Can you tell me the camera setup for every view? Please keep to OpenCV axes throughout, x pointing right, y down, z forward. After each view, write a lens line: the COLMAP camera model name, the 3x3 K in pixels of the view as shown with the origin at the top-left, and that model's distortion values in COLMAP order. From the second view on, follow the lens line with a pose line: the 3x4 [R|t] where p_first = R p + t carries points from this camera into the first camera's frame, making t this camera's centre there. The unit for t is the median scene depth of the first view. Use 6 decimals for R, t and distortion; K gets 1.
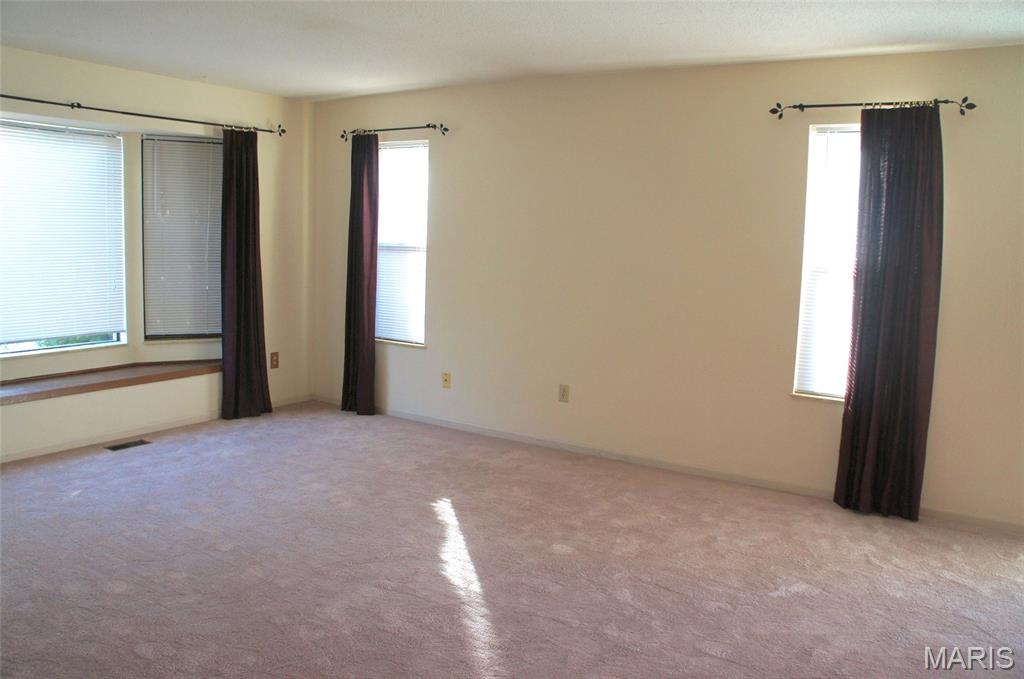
lens RADIAL K [[799.2, 0, 510.7], [0, 799.2, 328.2], [0, 0, 1]] dist [-0.185322, 0.134366]
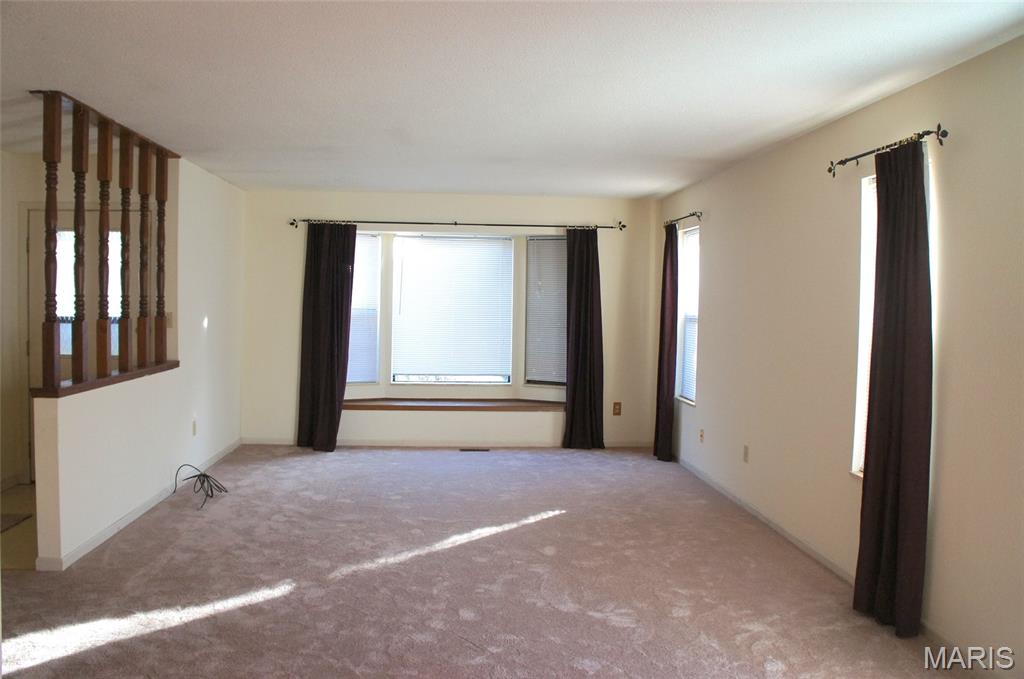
lens RADIAL K [[799.2, 0, 510.7], [0, 799.2, 328.2], [0, 0, 1]] dist [-0.185322, 0.134366]
pose [[0.611942, 0.007907, -0.790863, 0.693445], [-0.093066, 0.993723, -0.062076, 0.009161], [0.785408, 0.111589, 0.608837, 0.102515]]
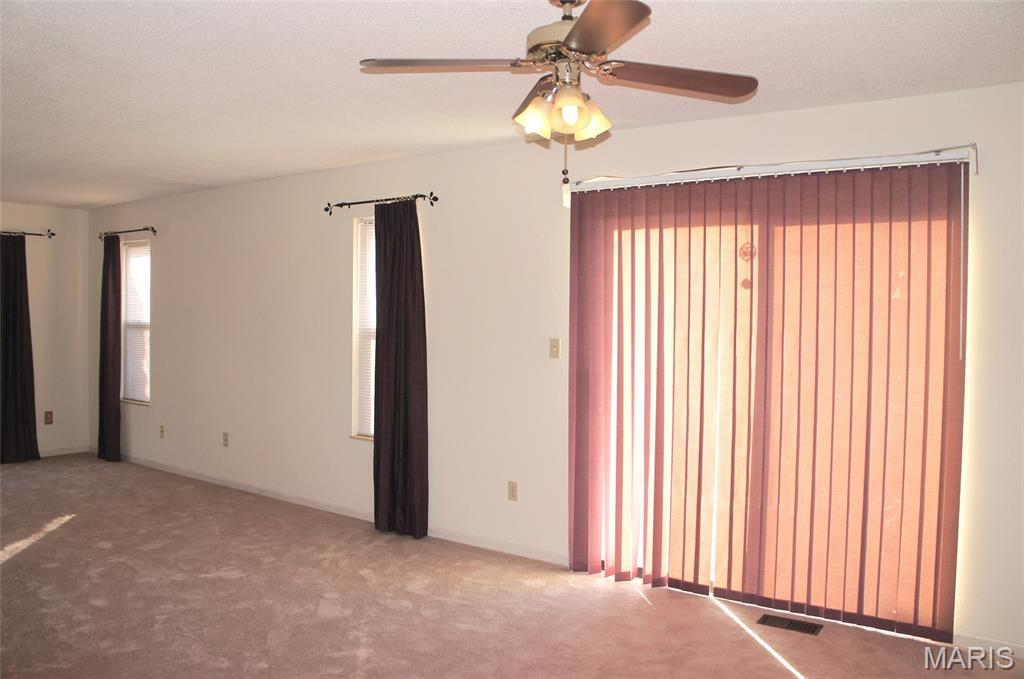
lens RADIAL K [[799.2, 0, 510.7], [0, 799.2, 328.2], [0, 0, 1]] dist [-0.185322, 0.134366]
pose [[0.999189, -0.018930, -0.035527, 0.551562], [0.015261, 0.994786, -0.100839, 0.037668], [0.037251, 0.100215, 0.994268, -0.199716]]
